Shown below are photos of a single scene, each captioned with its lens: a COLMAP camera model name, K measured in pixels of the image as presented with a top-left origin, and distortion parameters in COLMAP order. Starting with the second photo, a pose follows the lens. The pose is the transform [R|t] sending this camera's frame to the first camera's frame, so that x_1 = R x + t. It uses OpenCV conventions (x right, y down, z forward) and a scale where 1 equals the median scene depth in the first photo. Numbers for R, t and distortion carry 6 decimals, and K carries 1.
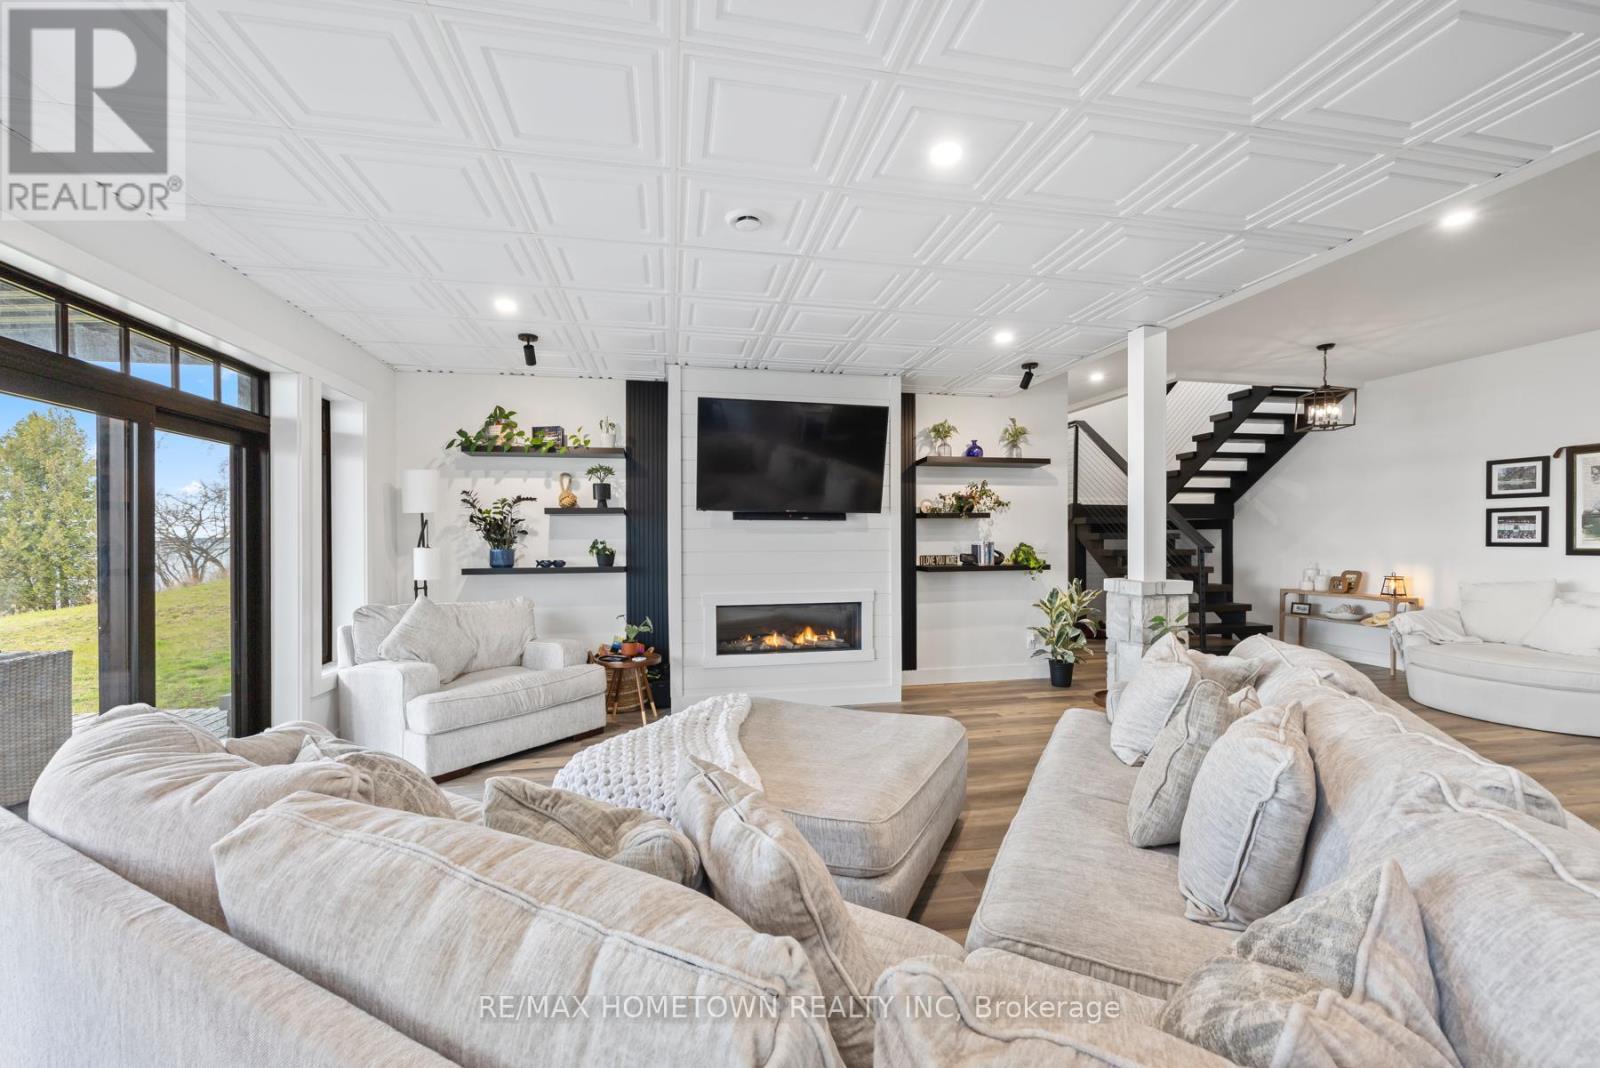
lens RADIAL K [[648.3, 0, 803.8], [0, 648.3, 539.5], [0, 0, 1]] dist [-0.000406, 0.000293]
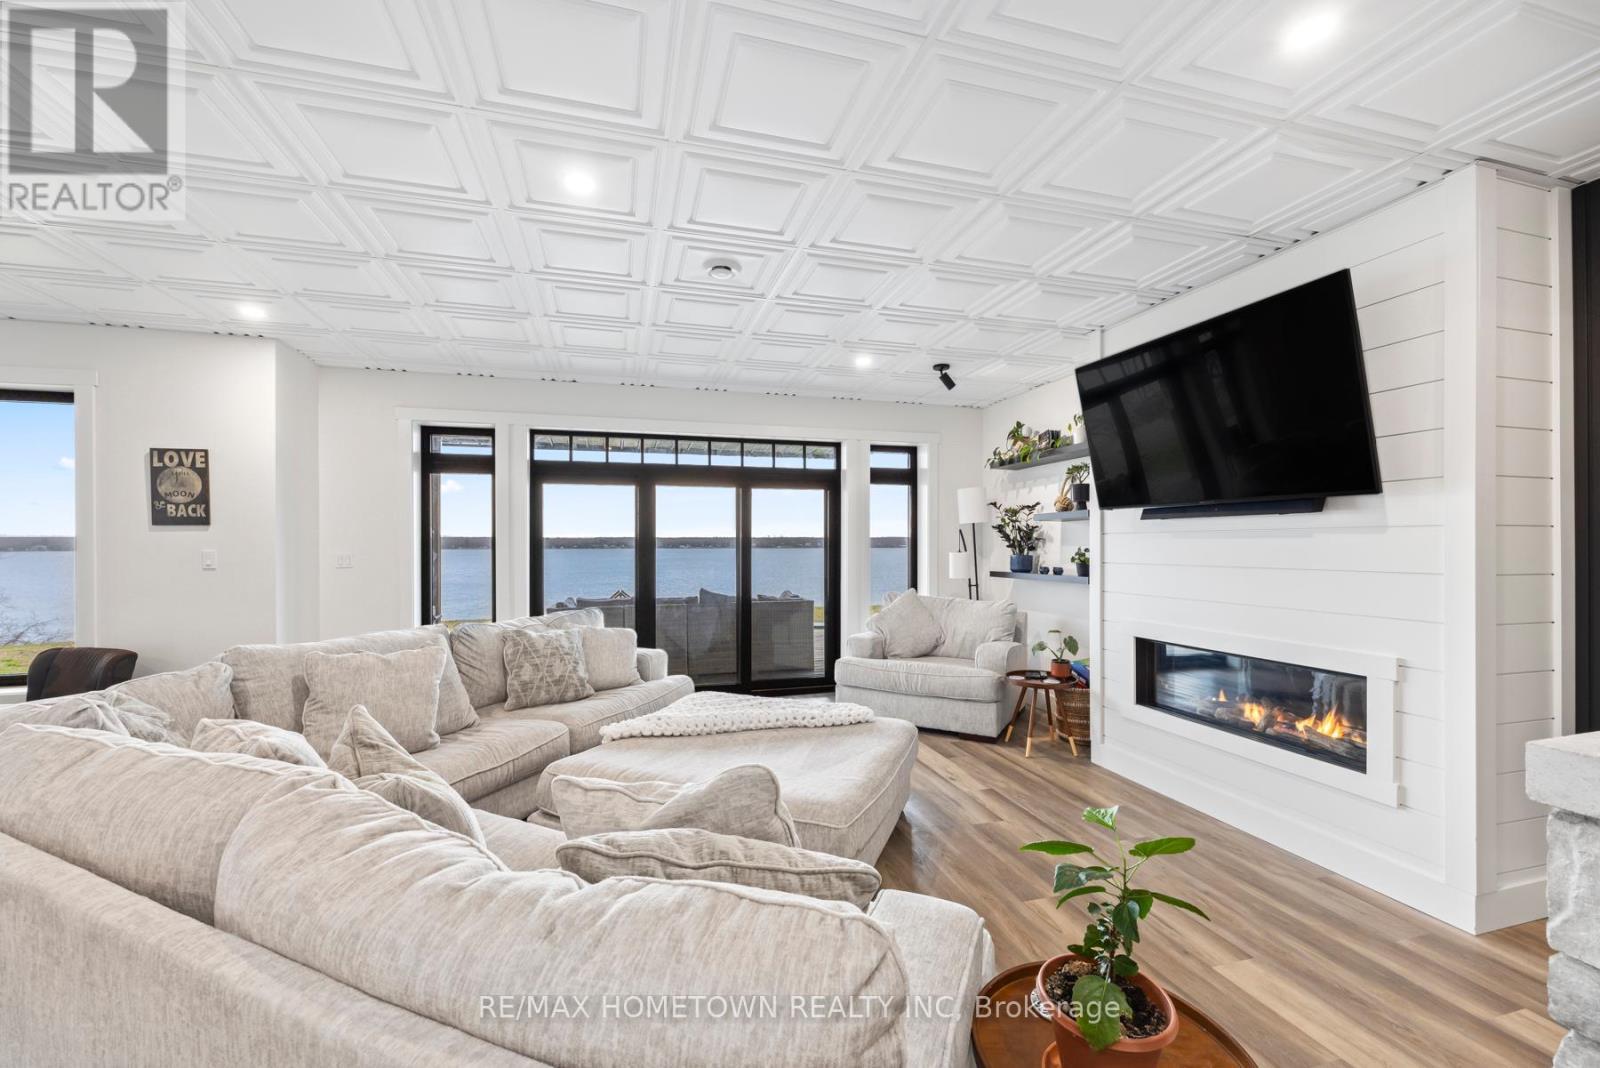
lens RADIAL K [[648.3, 0, 799.4], [0, 648.3, 542.1], [0, 0, 1]] dist [-0.000406, 0.000293]
pose [[0.072642, -0.001263, -0.997357, 0.565755], [0.005813, 0.999983, -0.000843, -0.007050], [0.997341, -0.005736, 0.072648, 0.559312]]
